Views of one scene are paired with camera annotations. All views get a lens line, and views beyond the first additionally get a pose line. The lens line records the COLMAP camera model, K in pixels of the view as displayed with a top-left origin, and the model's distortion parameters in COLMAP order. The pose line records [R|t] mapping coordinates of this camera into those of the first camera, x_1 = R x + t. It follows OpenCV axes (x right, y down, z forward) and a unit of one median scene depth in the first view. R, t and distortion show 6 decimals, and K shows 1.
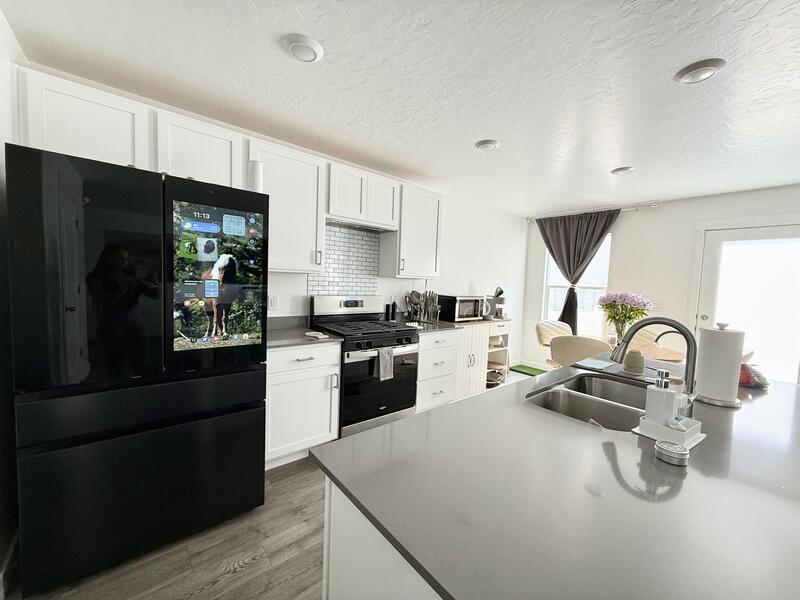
lens RADIAL K [[316.0, 0, 399.2], [0, 316.0, 298.9], [0, 0, 1]] dist [-0.003362, 0.000504]
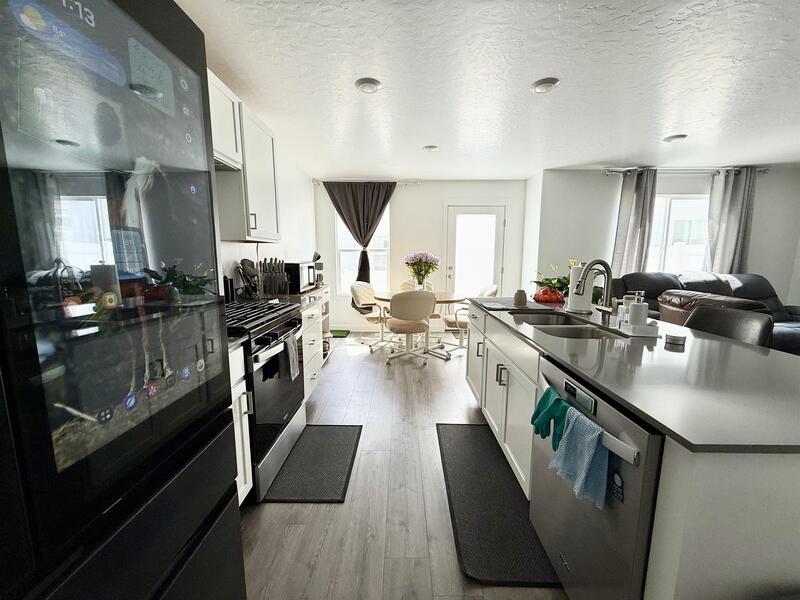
lens RADIAL K [[316.0, 0, 399.8], [0, 316.0, 301.3], [0, 0, 1]] dist [-0.003362, 0.000504]
pose [[0.649230, -0.147435, 0.746166, -0.286929], [0.067445, 0.988328, 0.136600, -0.004203], [-0.757596, -0.038360, 0.651596, 0.235765]]
